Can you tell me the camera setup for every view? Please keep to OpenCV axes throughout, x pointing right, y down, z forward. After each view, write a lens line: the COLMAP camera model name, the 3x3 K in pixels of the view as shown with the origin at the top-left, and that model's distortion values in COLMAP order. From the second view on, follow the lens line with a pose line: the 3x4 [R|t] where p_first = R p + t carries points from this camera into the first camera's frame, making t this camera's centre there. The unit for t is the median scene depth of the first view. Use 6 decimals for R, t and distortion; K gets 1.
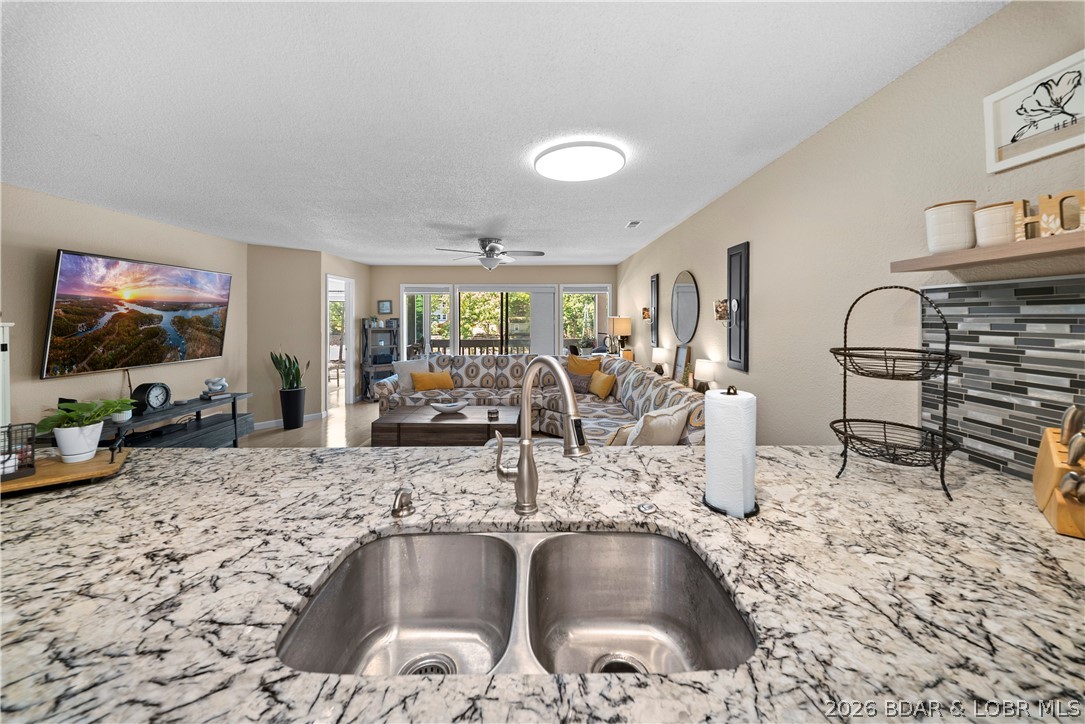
lens RADIAL K [[380.4, 0, 546.0], [0, 380.4, 314.0], [0, 0, 1]] dist [-0.001783, -0.000196]
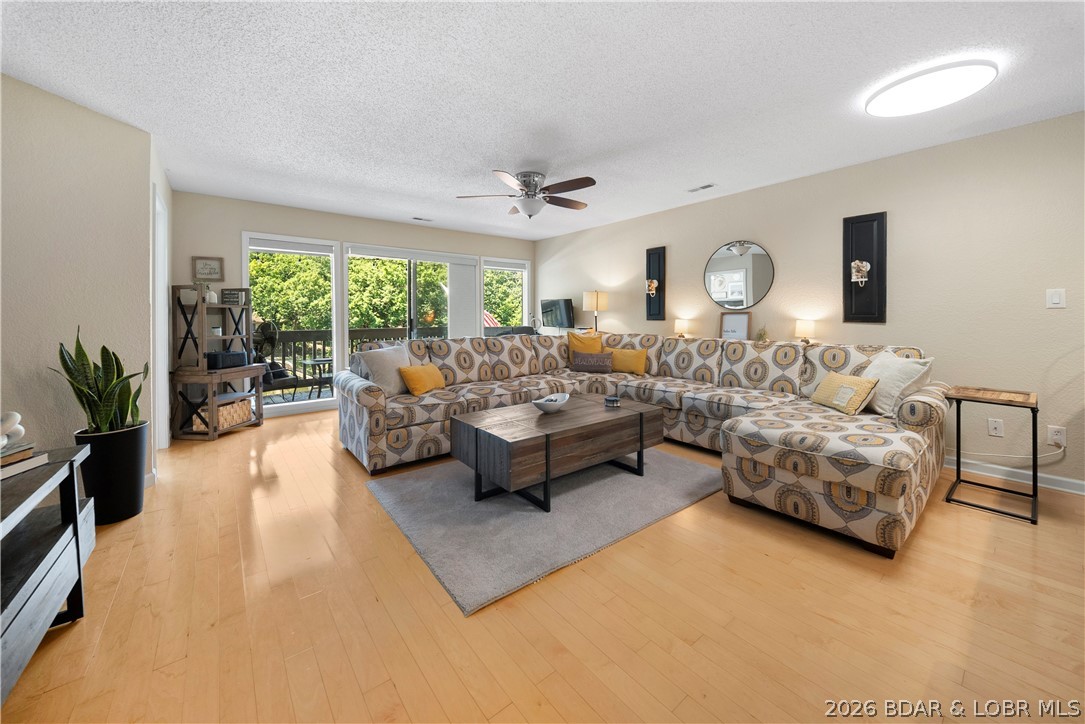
lens RADIAL K [[380.4, 0, 546.0], [0, 380.4, 314.0], [0, 0, 1]] dist [-0.001783, -0.000196]
pose [[0.802394, -0.001648, 0.596792, -0.556541], [-0.005373, 0.999936, 0.009986, 0.063294], [-0.596770, -0.011220, 0.802334, 0.380805]]
